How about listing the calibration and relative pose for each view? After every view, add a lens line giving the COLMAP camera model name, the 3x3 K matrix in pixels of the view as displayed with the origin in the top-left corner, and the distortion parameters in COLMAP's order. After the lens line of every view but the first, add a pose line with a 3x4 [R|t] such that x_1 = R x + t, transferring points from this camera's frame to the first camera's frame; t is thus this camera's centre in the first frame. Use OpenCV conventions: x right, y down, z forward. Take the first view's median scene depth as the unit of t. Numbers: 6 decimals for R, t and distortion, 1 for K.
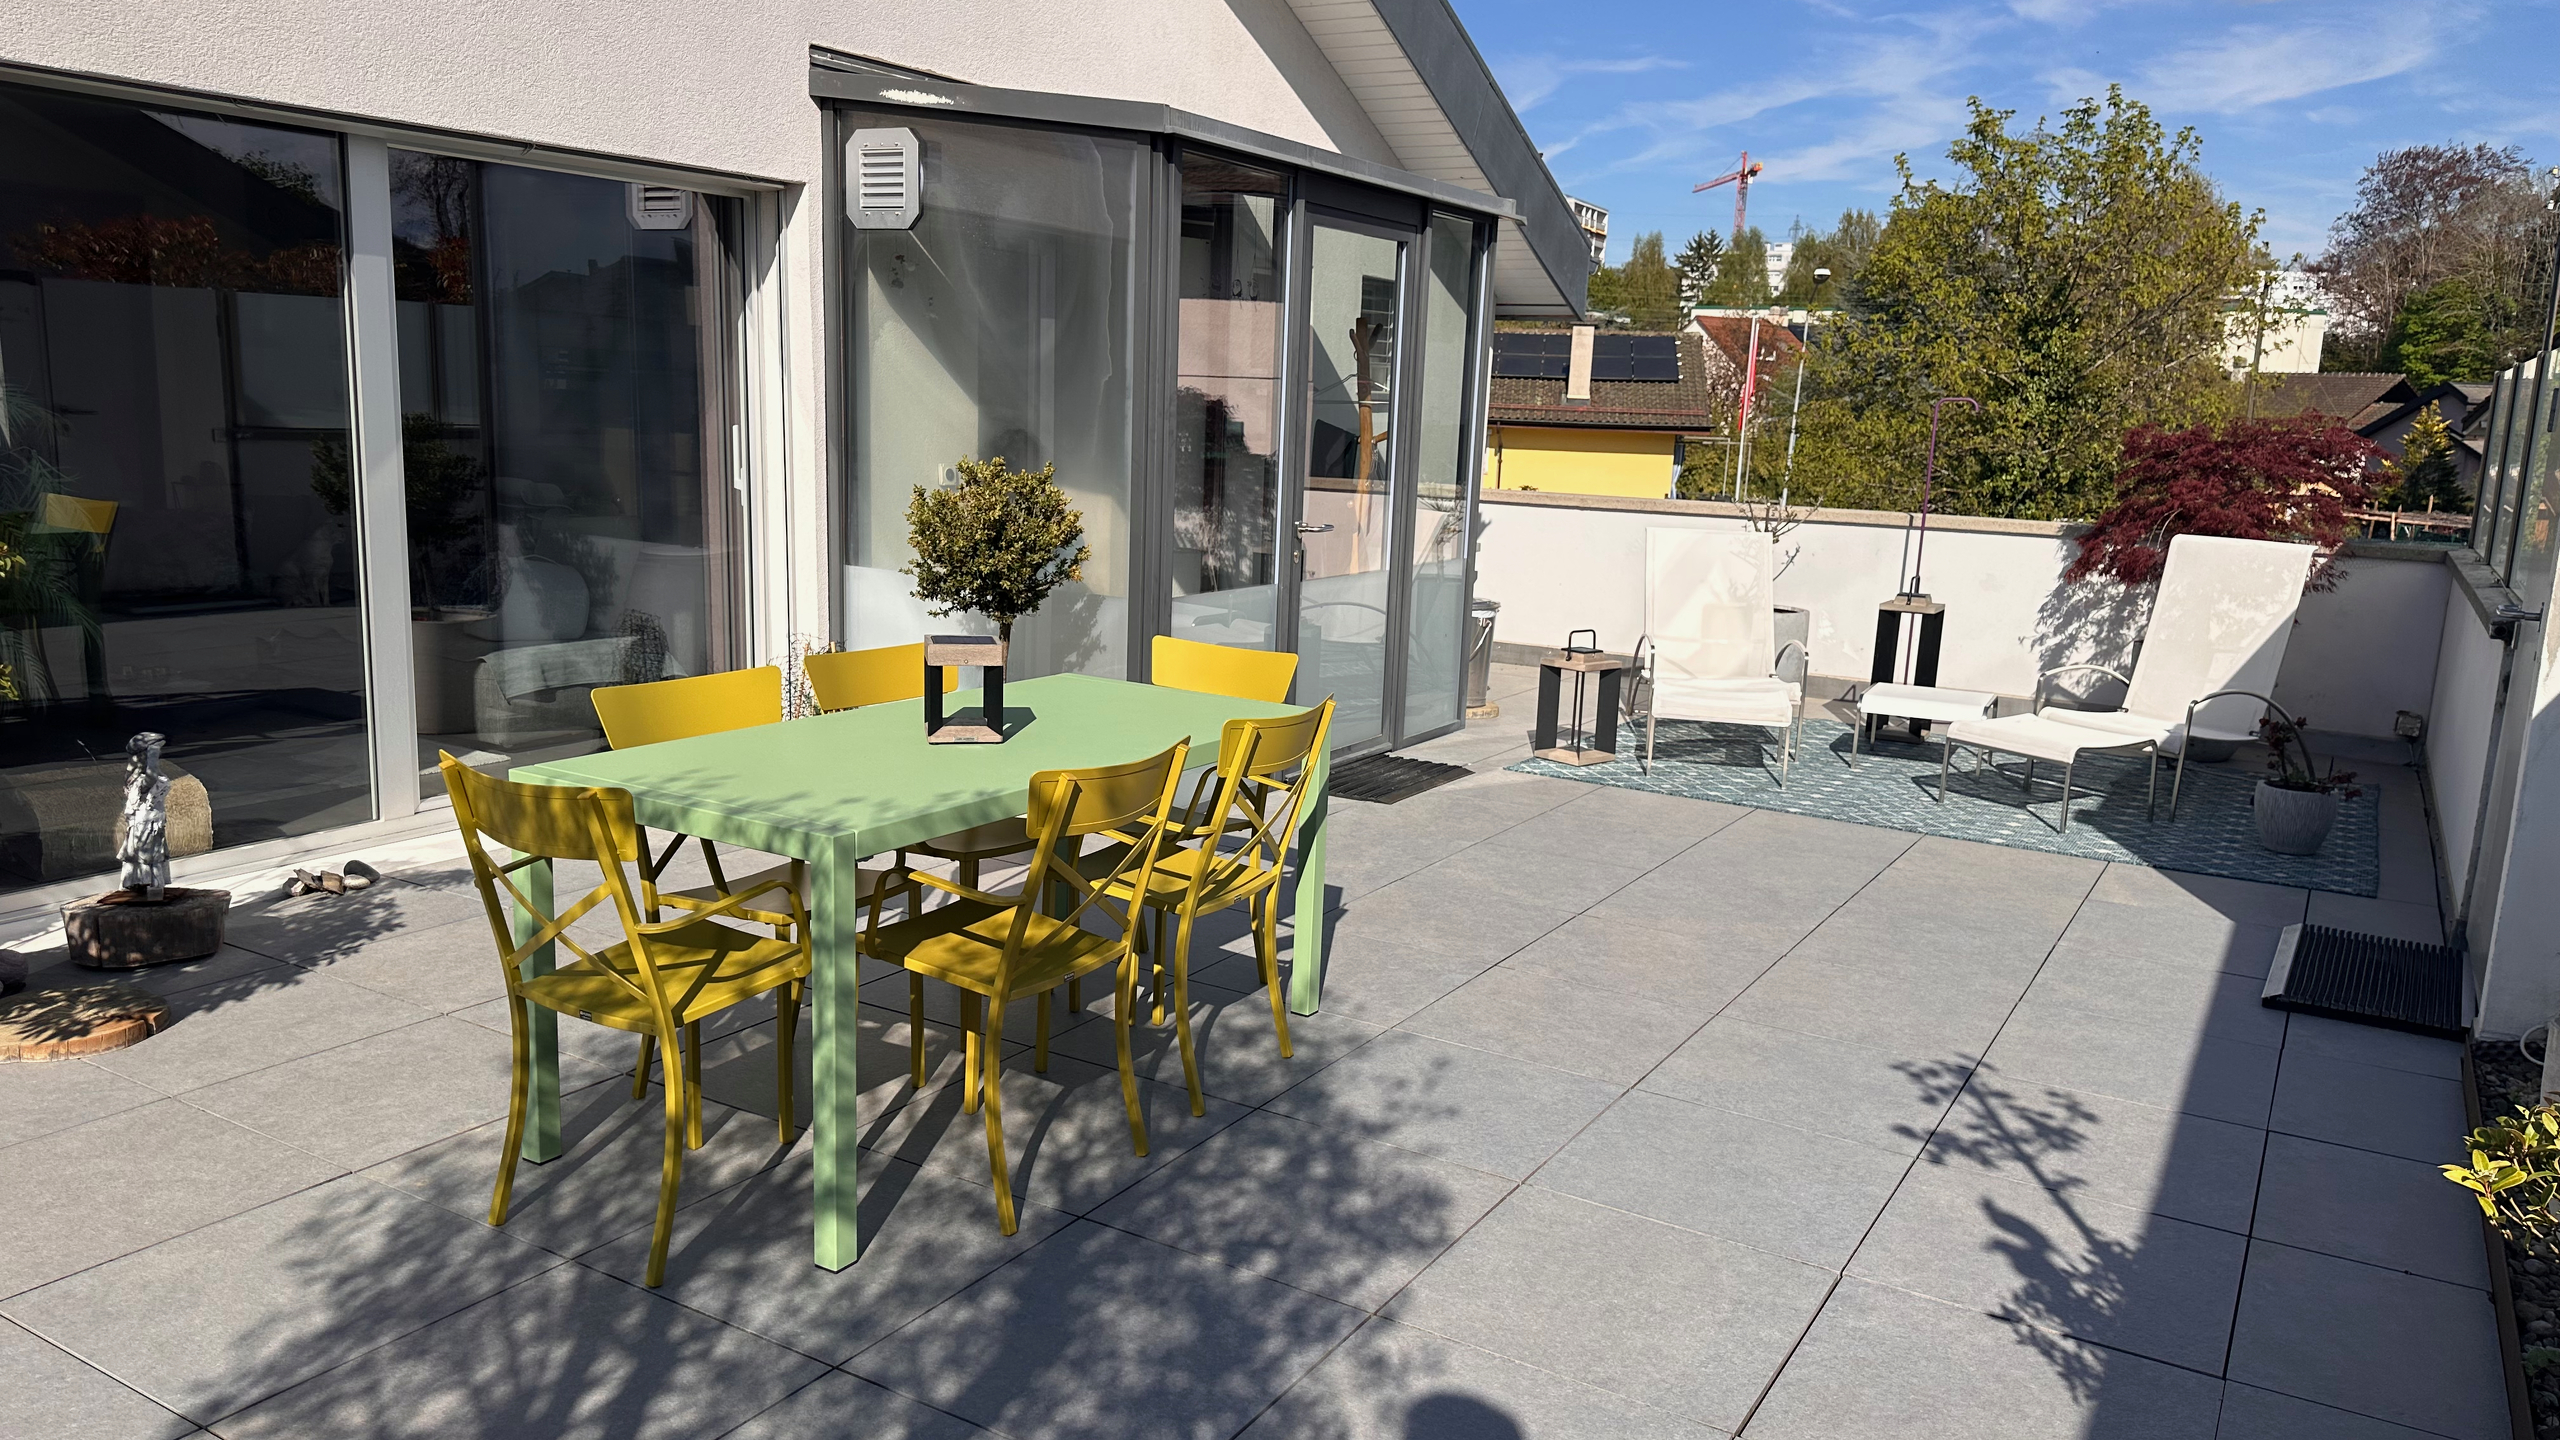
lens RADIAL K [[1772.6, 0, 1280.0], [0, 1772.6, 720.0], [0, 0, 1]] dist [0.116494, -0.184577]
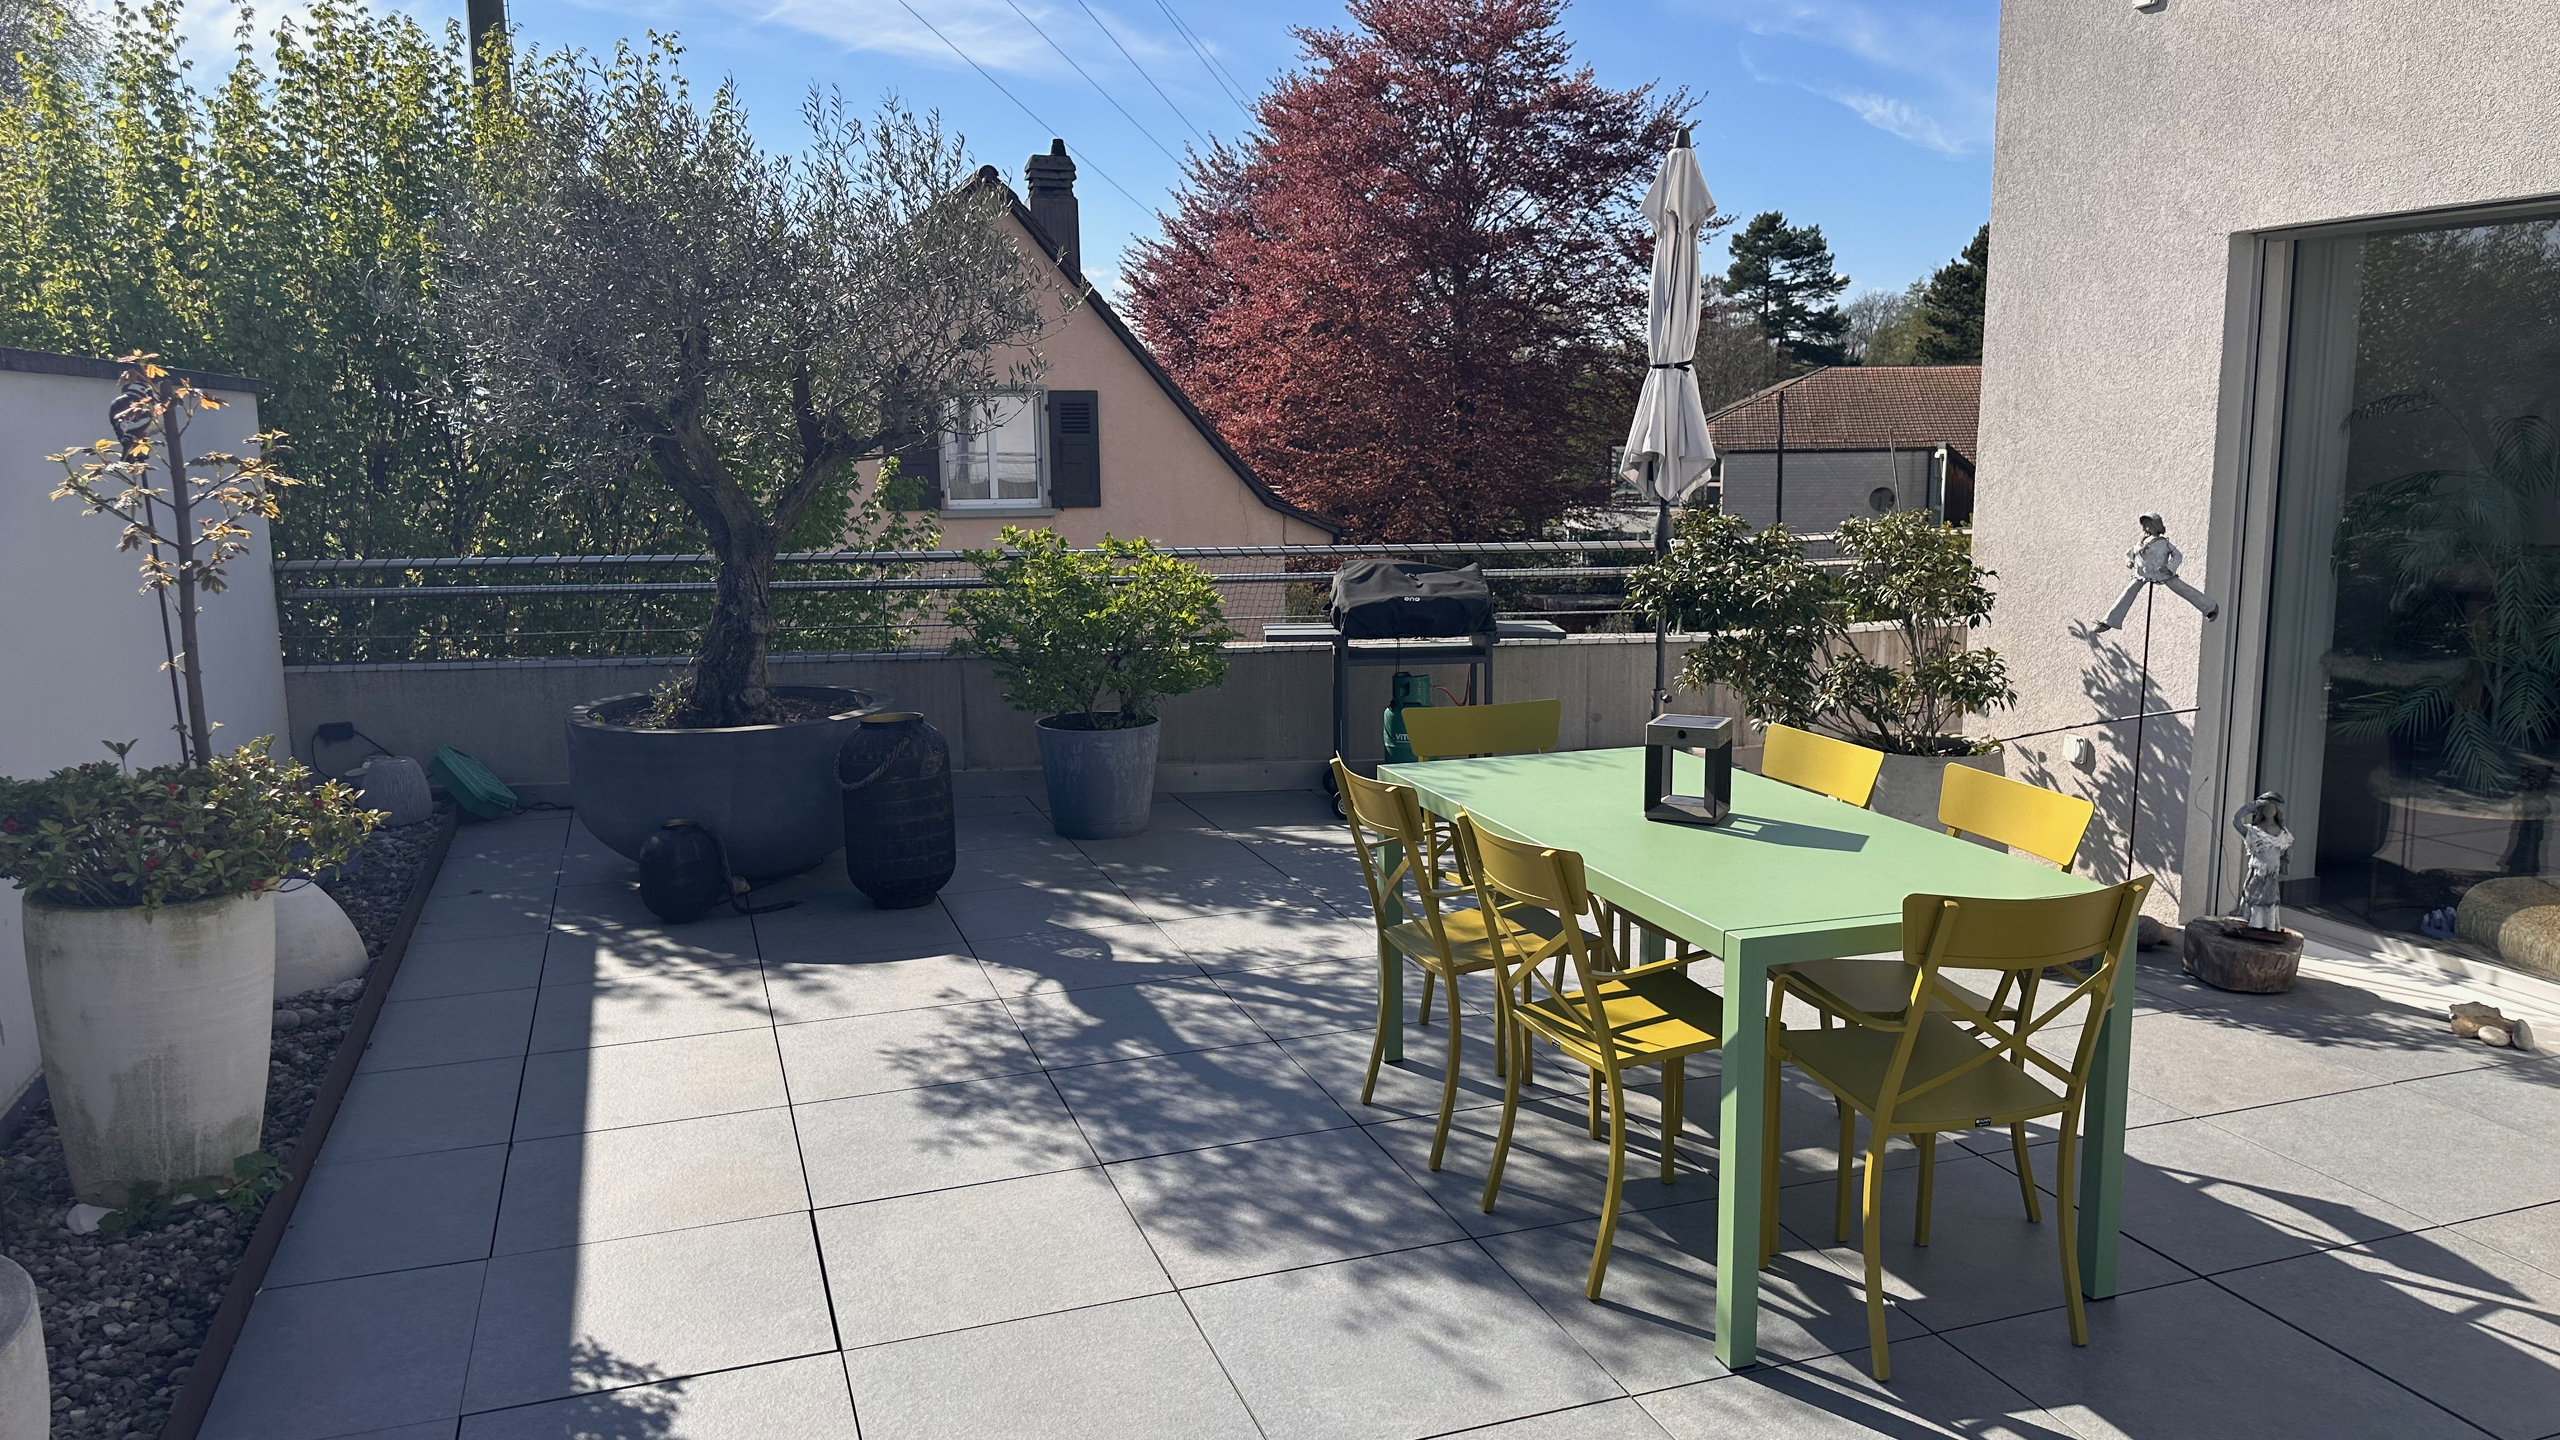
lens RADIAL K [[1772.6, 0, 1280.0], [0, 1772.6, 720.0], [0, 0, 1]] dist [0.116494, -0.184577]
pose [[-0.634566, 0.093453, -0.767198, 0.907431], [-0.158535, 0.955815, 0.247556, -0.312442], [0.756434, 0.278719, -0.591712, 1.716933]]
